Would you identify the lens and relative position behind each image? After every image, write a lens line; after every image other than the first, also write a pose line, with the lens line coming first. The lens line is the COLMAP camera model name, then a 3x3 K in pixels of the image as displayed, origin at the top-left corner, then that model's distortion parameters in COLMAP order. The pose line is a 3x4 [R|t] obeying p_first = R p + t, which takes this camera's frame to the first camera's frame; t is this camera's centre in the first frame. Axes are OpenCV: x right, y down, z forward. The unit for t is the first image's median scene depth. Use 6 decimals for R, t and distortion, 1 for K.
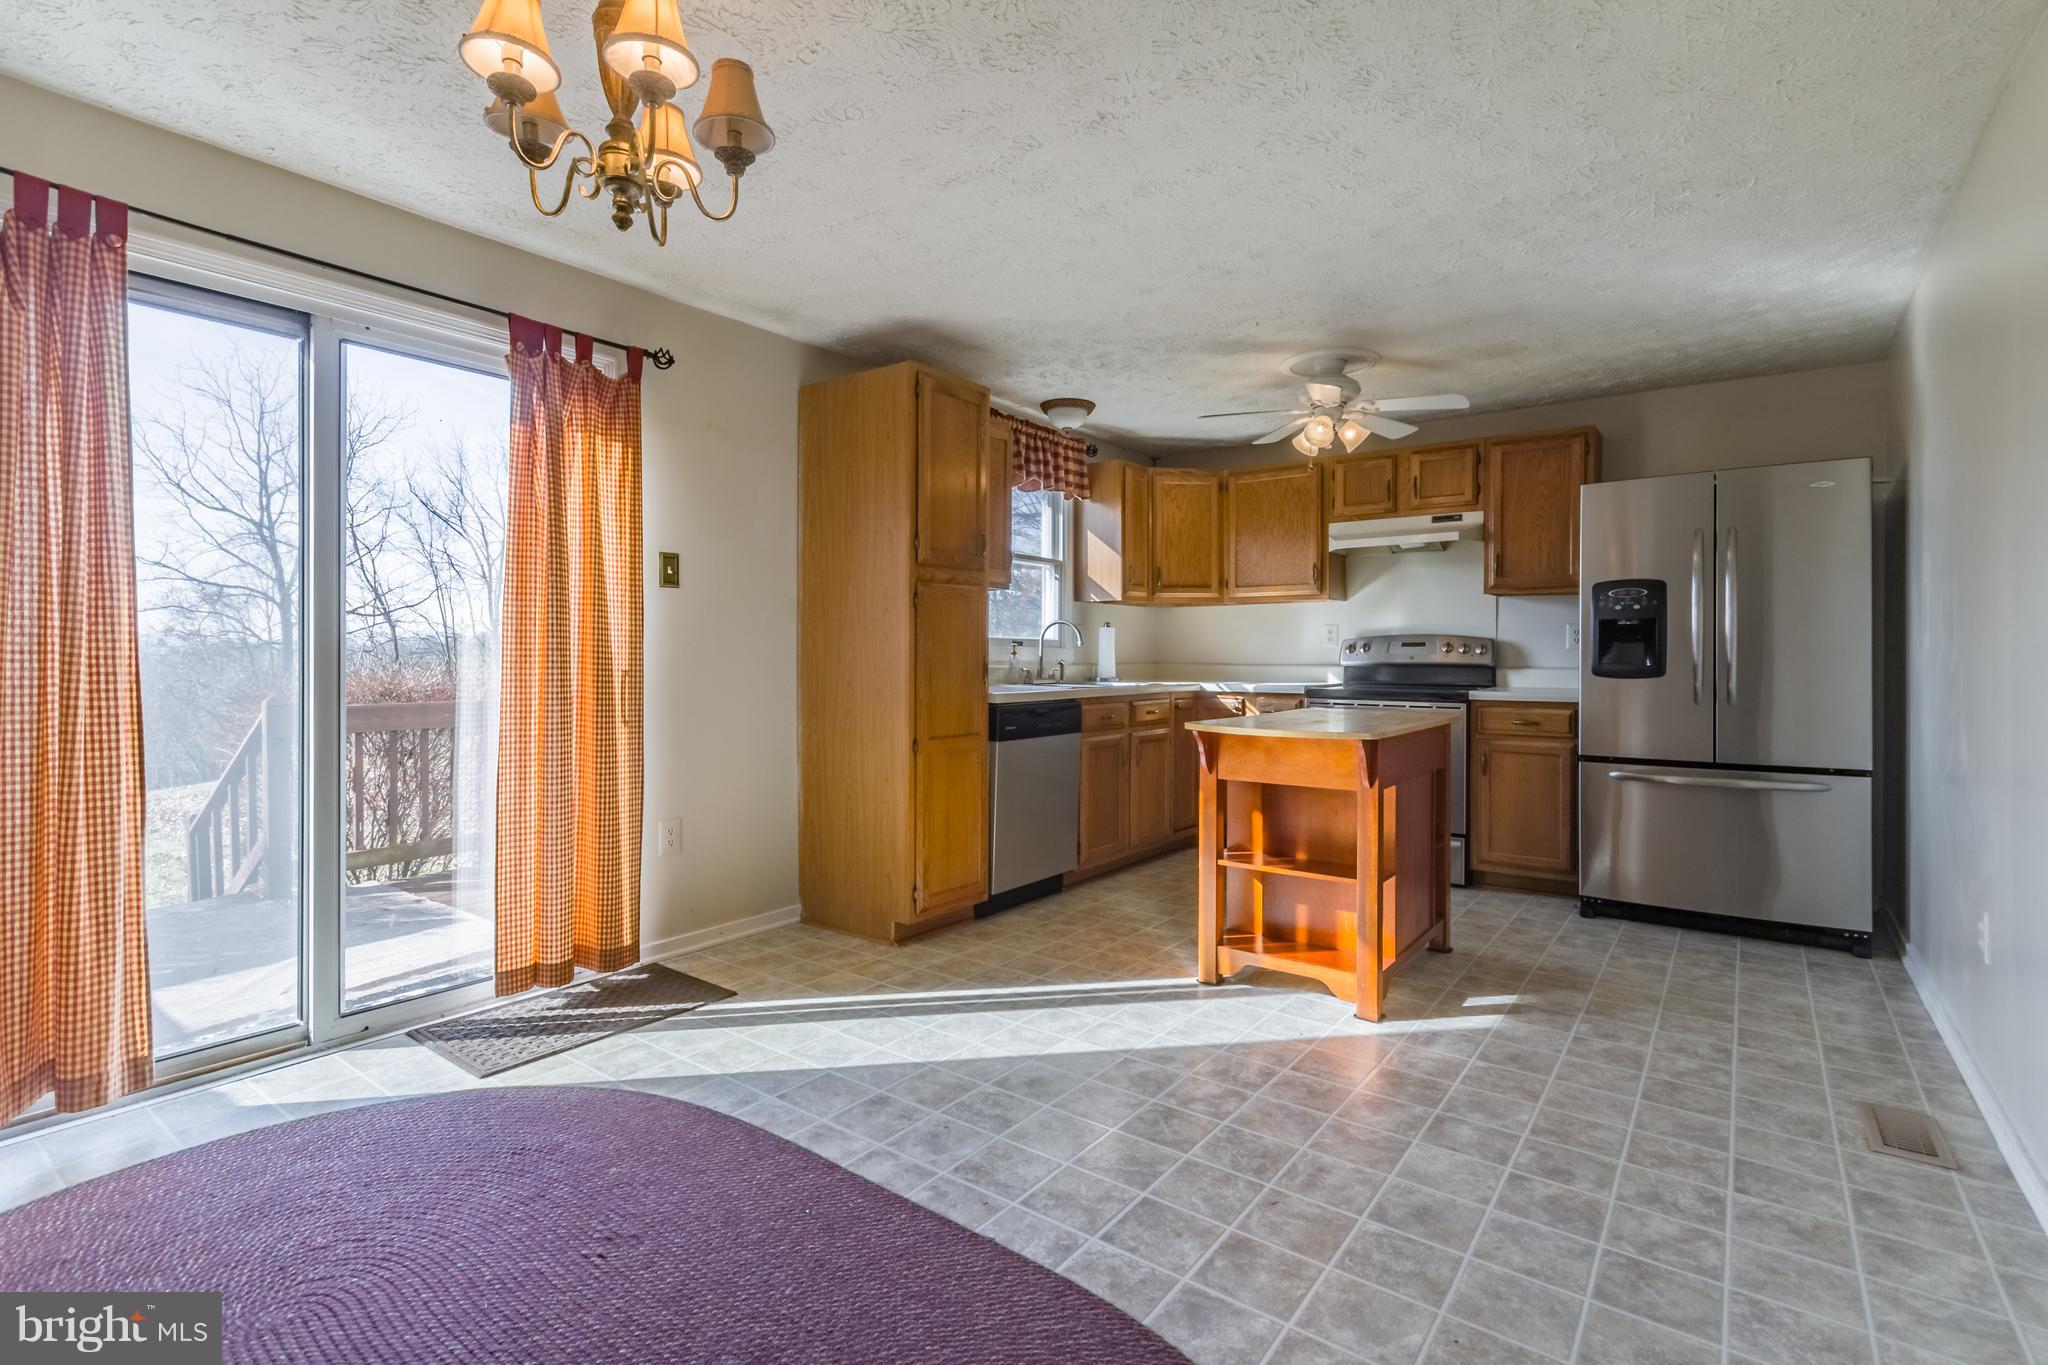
lens RADIAL K [[973.9, 0, 1023.9], [0, 973.9, 664.4], [0, 0, 1]] dist [0.014102, 0.001636]
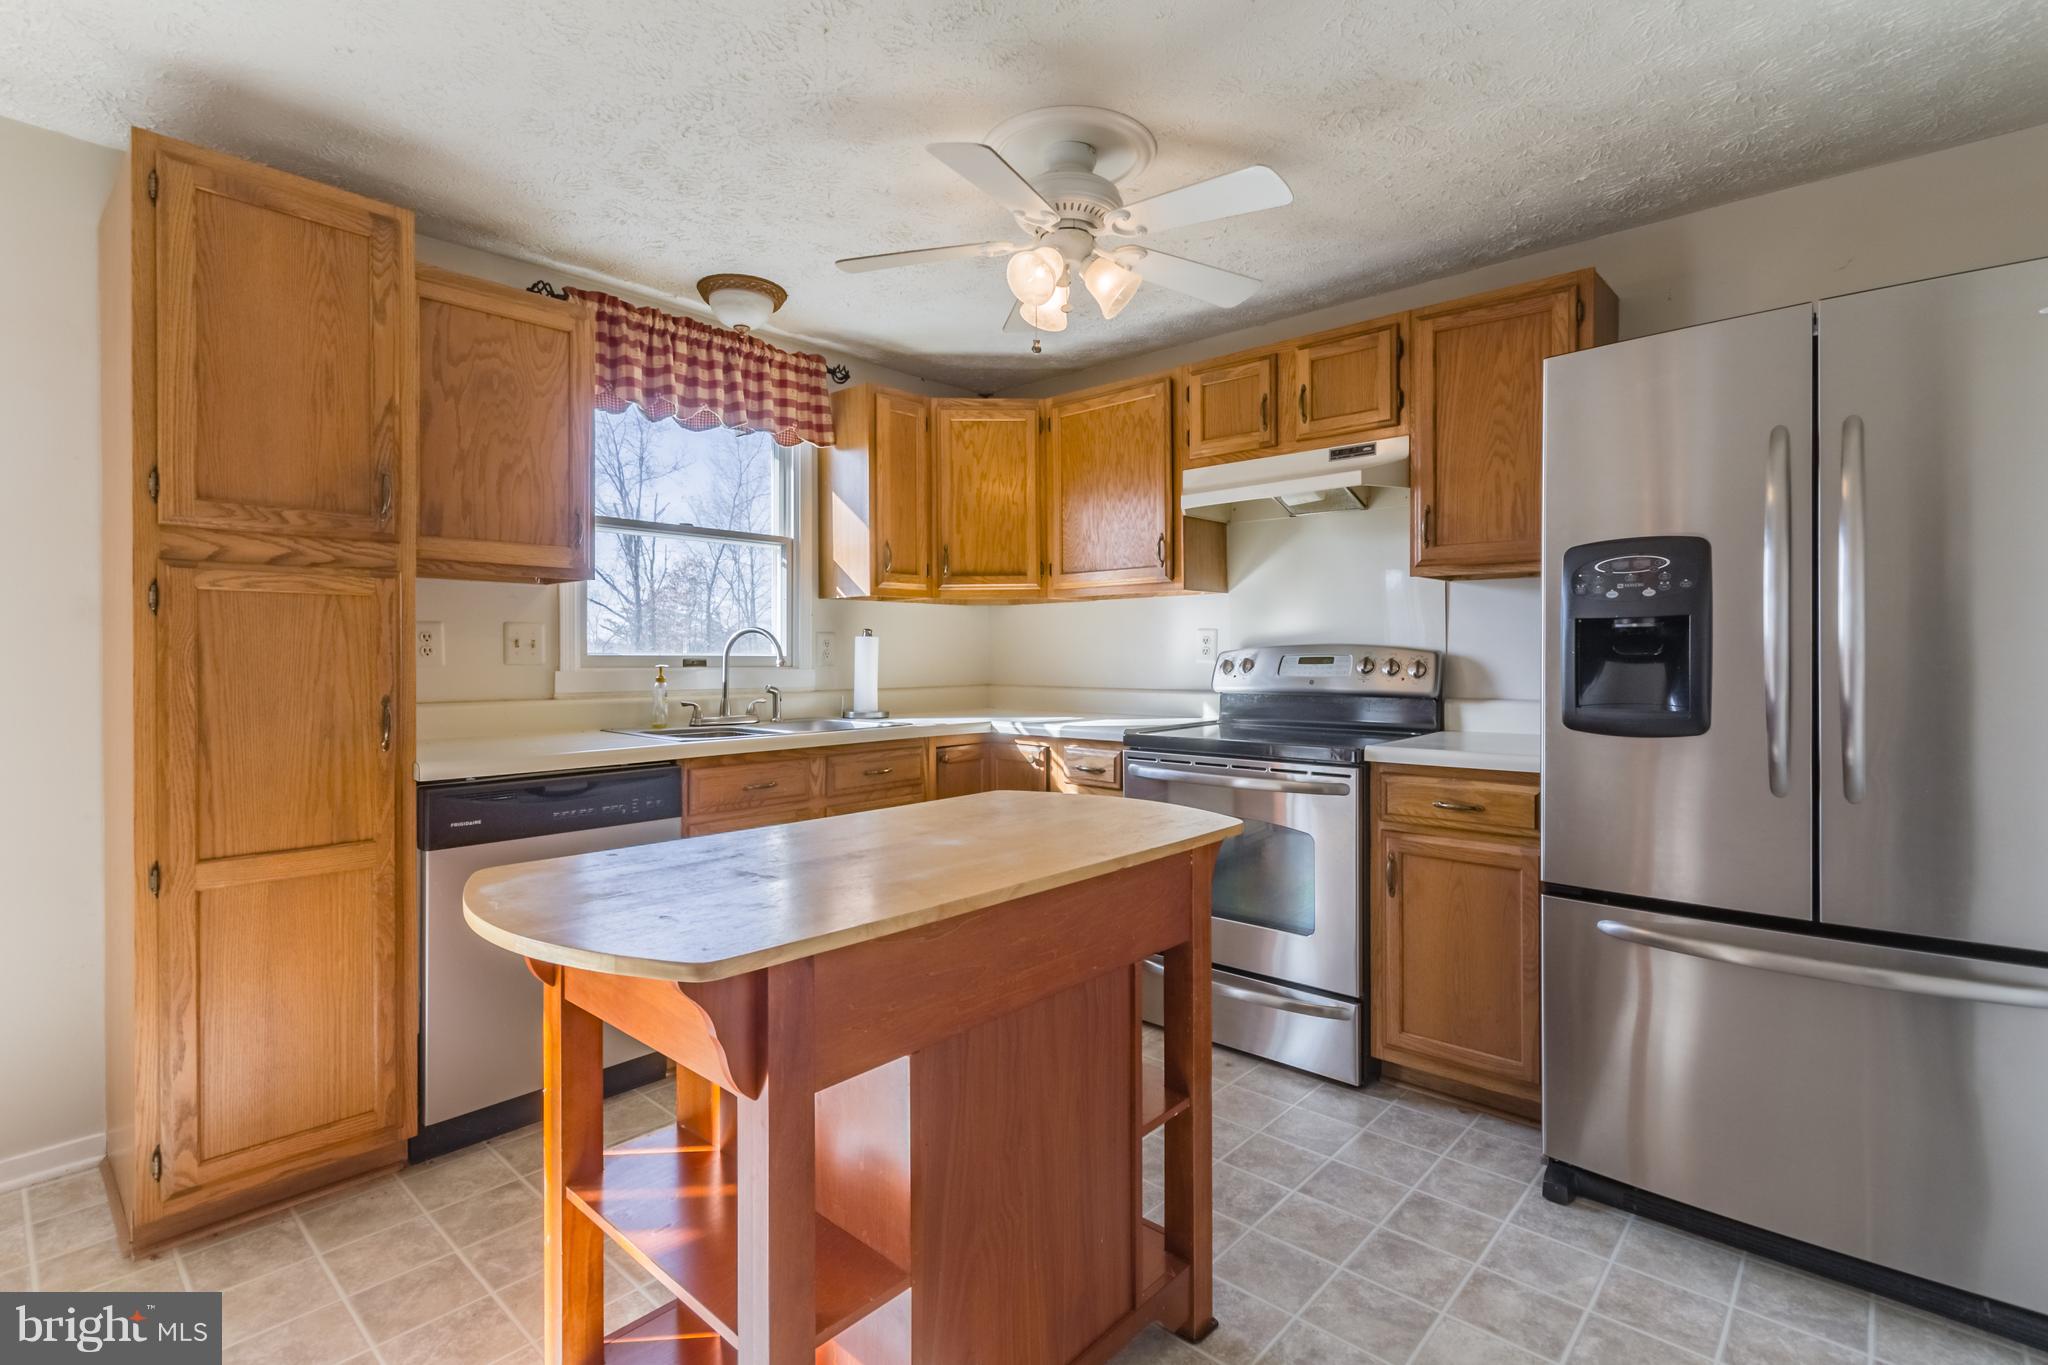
lens RADIAL K [[973.9, 0, 1024.4], [0, 973.9, 666.1], [0, 0, 1]] dist [0.014102, 0.001636]
pose [[0.994974, -0.006045, -0.099954, 0.290099], [0.005965, 0.999982, -0.001104, -0.018186], [0.099959, 0.000502, 0.994991, 0.380907]]
